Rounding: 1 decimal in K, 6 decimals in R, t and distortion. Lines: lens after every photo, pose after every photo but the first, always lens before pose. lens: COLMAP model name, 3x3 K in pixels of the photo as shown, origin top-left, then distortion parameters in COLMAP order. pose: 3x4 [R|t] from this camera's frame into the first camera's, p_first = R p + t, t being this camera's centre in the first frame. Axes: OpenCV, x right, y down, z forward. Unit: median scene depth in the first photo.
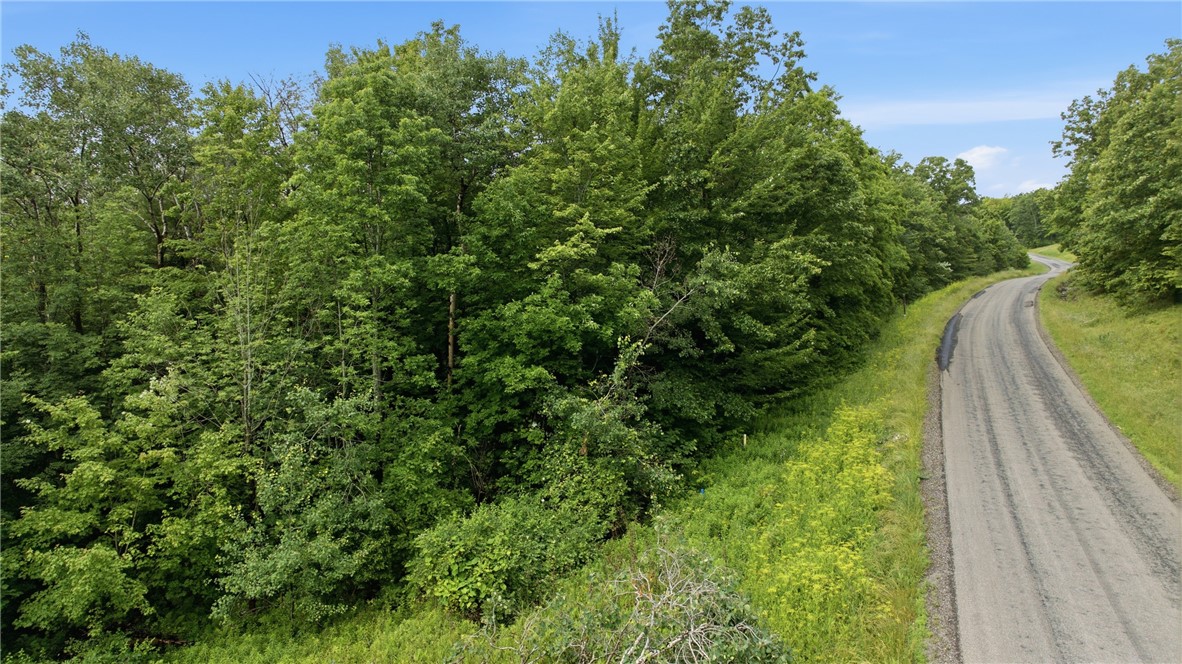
lens RADIAL K [[861.9, 0, 591.0], [0, 861.9, 332.0], [0, 0, 1]] dist [-0.053149, 0.062376]
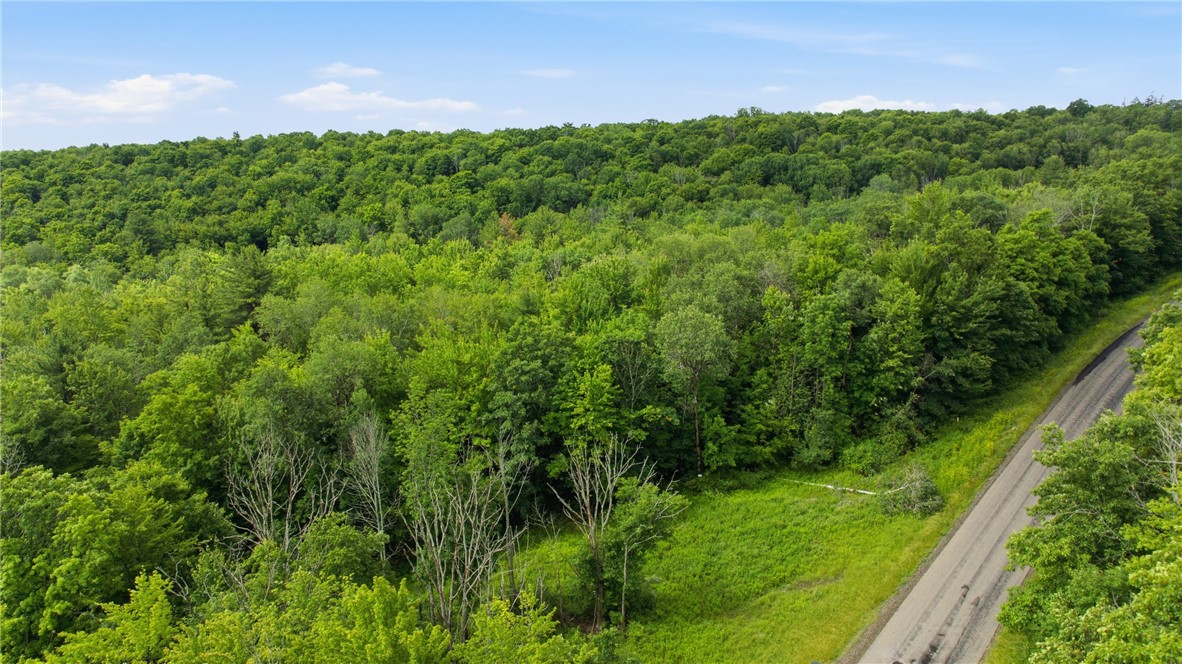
lens RADIAL K [[861.9, 0, 591.0], [0, 861.9, 332.0], [0, 0, 1]] dist [-0.053149, 0.062376]
pose [[0.946941, 0.065631, -0.314636, -0.095651], [-0.014148, 0.986493, 0.163193, -0.701569], [0.321097, -0.150083, 0.935079, -2.237575]]
